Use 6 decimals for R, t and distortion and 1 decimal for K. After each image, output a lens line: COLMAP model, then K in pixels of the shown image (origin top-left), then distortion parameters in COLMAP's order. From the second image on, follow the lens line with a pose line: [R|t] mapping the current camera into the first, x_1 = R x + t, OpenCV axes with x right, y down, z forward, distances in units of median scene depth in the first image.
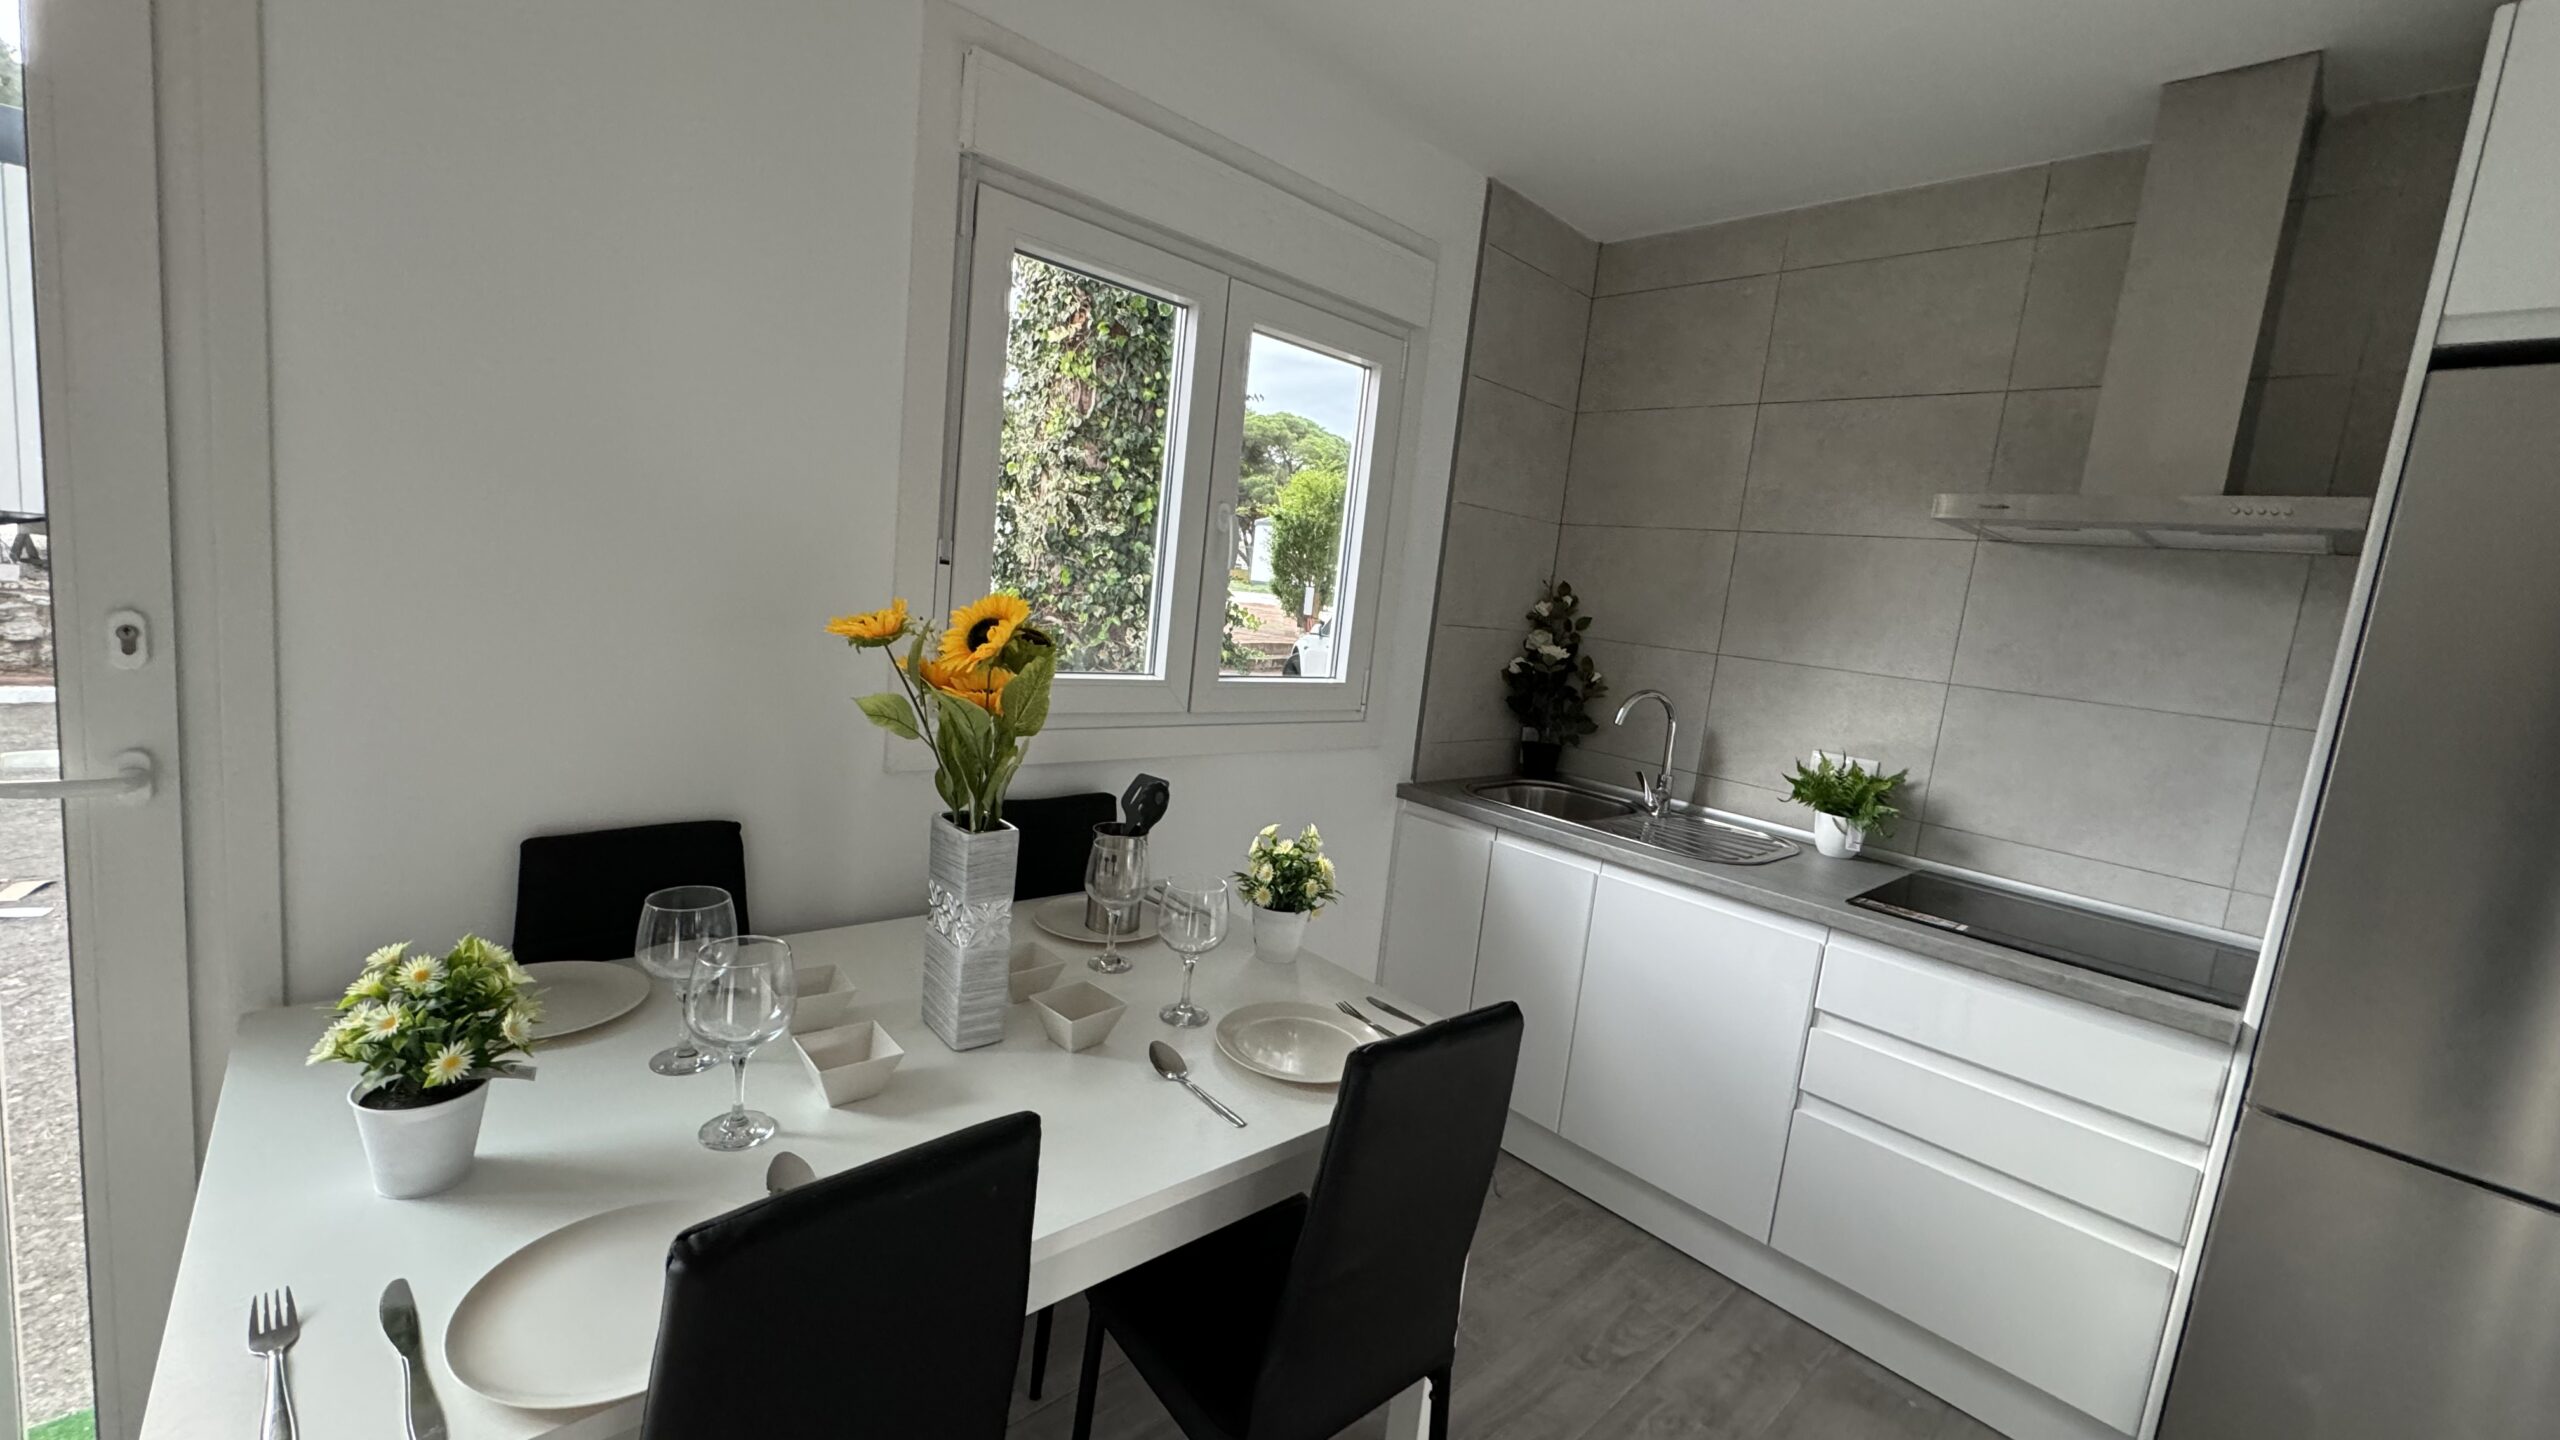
lens RADIAL K [[1016.3, 0, 1277.9], [0, 1016.3, 718.6], [0, 0, 1]] dist [-0.000801, -0.000173]
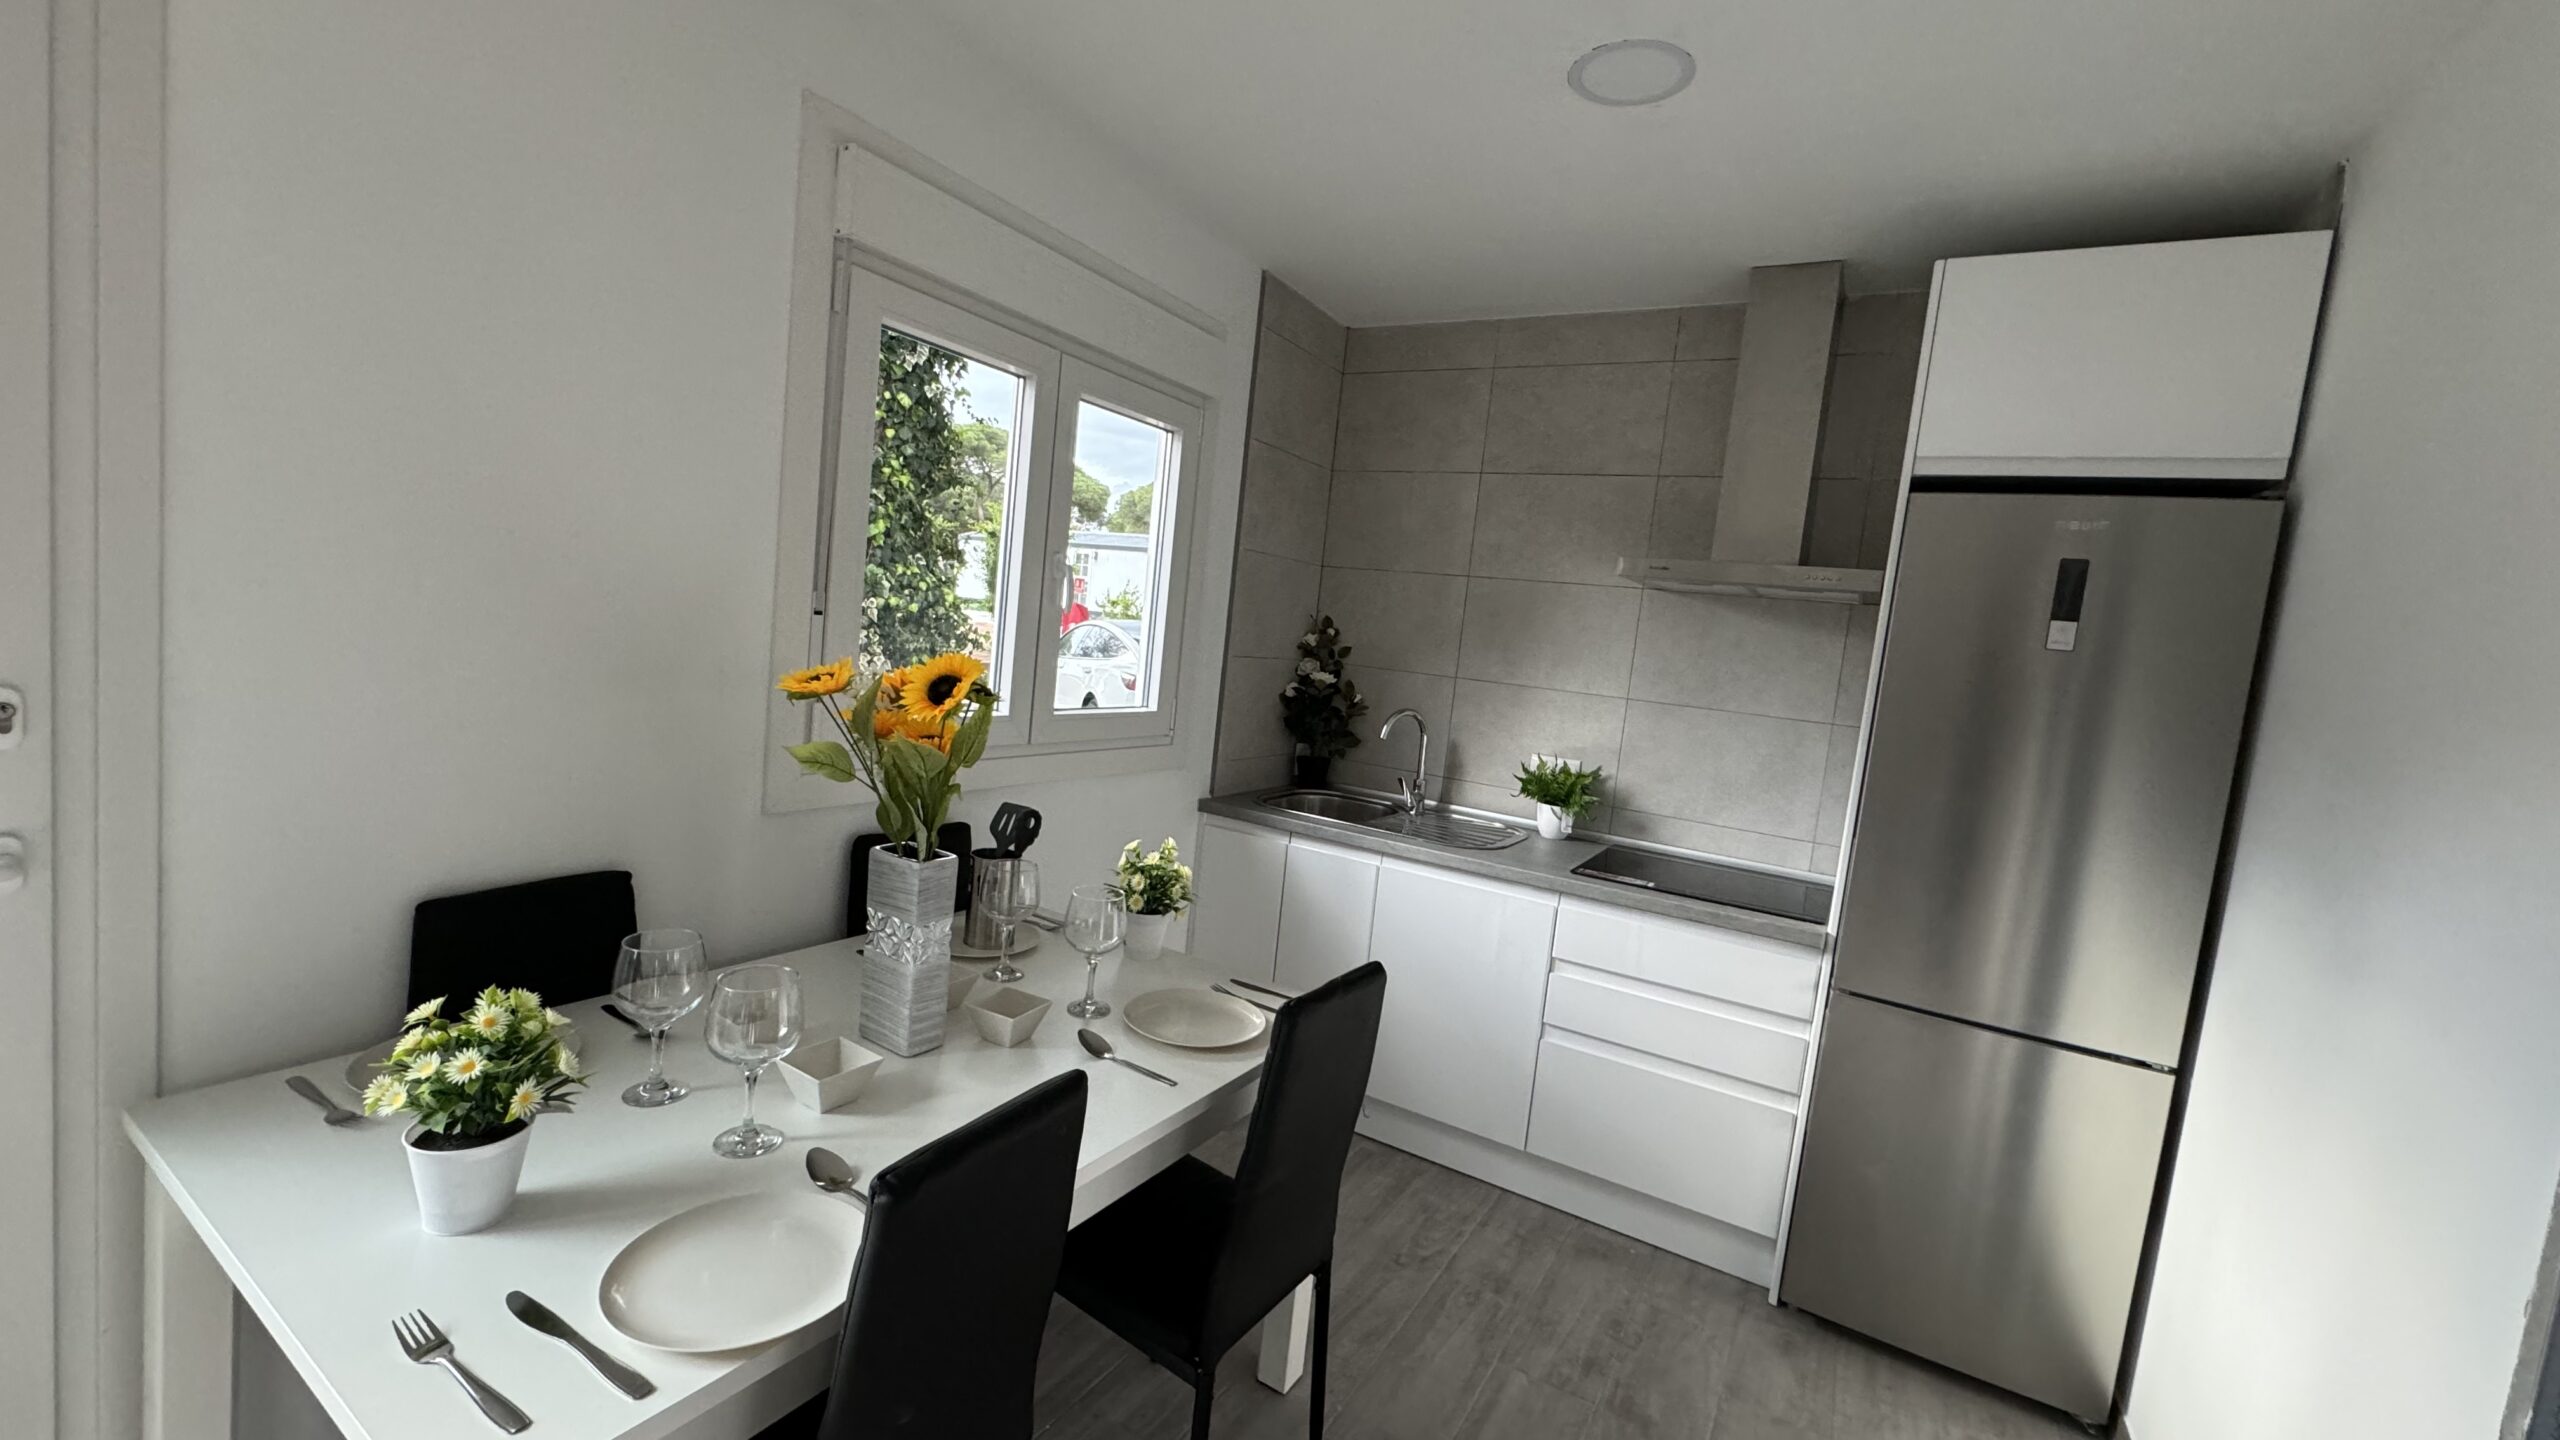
lens RADIAL K [[1016.3, 0, 1277.9], [0, 1016.3, 718.6], [0, 0, 1]] dist [-0.000801, -0.000173]
pose [[0.959401, -0.031738, 0.280255, -0.159325], [0.035737, 0.999319, -0.009171, -0.016015], [-0.279773, 0.018814, 0.959882, -0.142482]]
